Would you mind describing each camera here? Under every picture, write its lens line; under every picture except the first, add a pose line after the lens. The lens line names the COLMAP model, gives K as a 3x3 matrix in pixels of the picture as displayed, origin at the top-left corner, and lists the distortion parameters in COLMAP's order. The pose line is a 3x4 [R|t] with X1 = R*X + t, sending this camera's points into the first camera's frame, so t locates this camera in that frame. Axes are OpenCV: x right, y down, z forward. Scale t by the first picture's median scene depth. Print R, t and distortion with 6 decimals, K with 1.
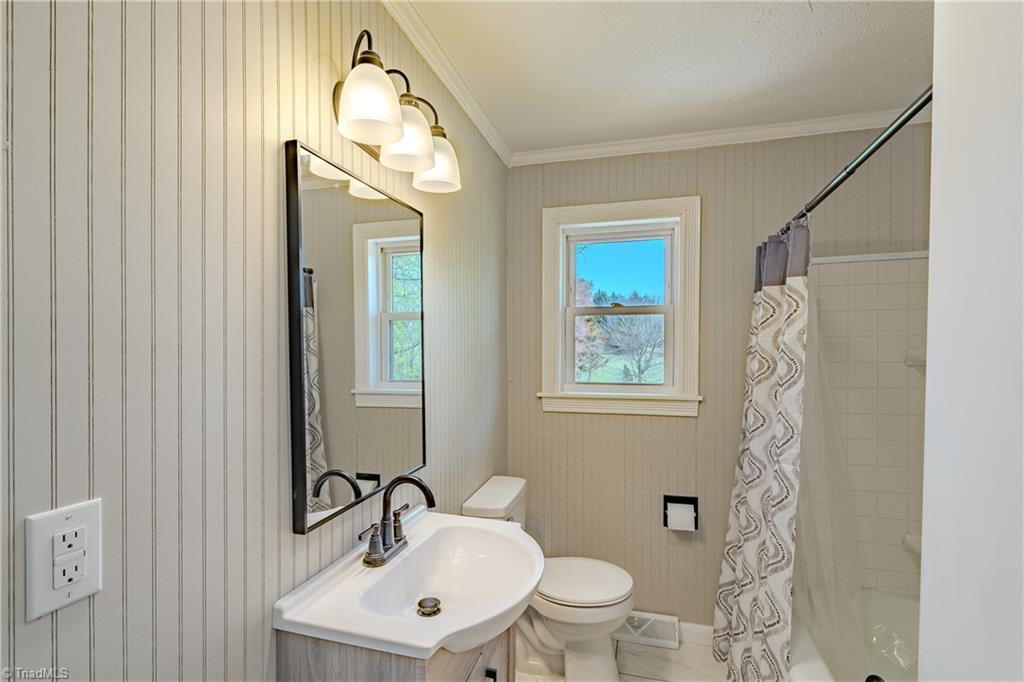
lens RADIAL K [[475.6, 0, 497.3], [0, 475.6, 365.1], [0, 0, 1]] dist [-0.006546, 0.002137]
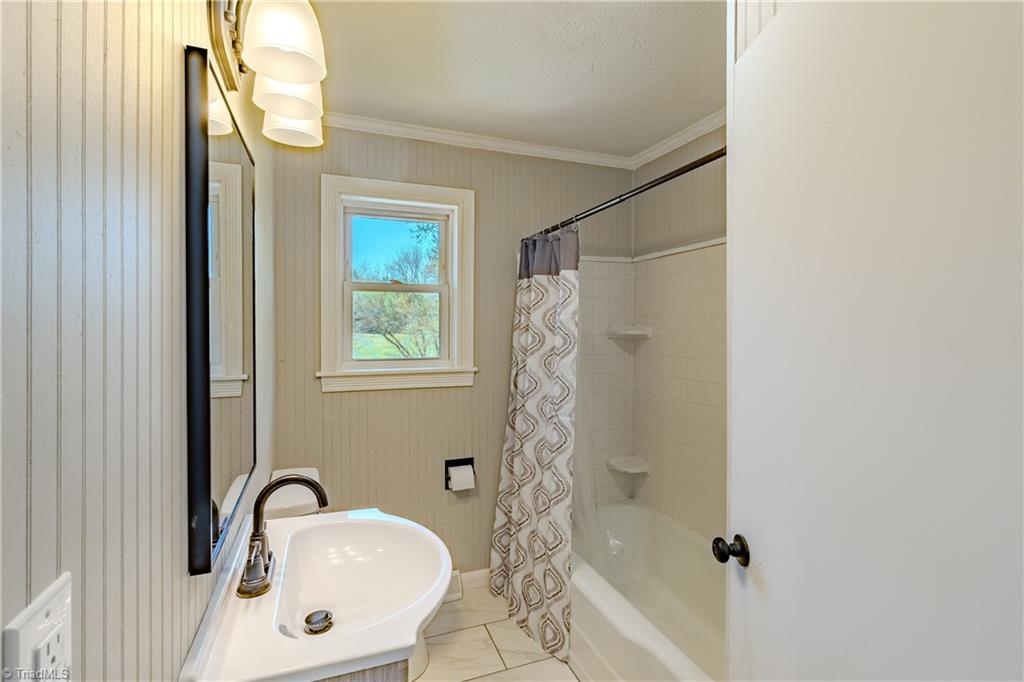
lens RADIAL K [[475.6, 0, 510.4], [0, 475.6, 337.3], [0, 0, 1]] dist [-0.006546, 0.002137]
pose [[0.798115, -0.009987, 0.602422, -0.232132], [0.015151, 0.999879, -0.003498, -0.001104], [-0.602314, 0.011919, 0.798170, 0.057682]]
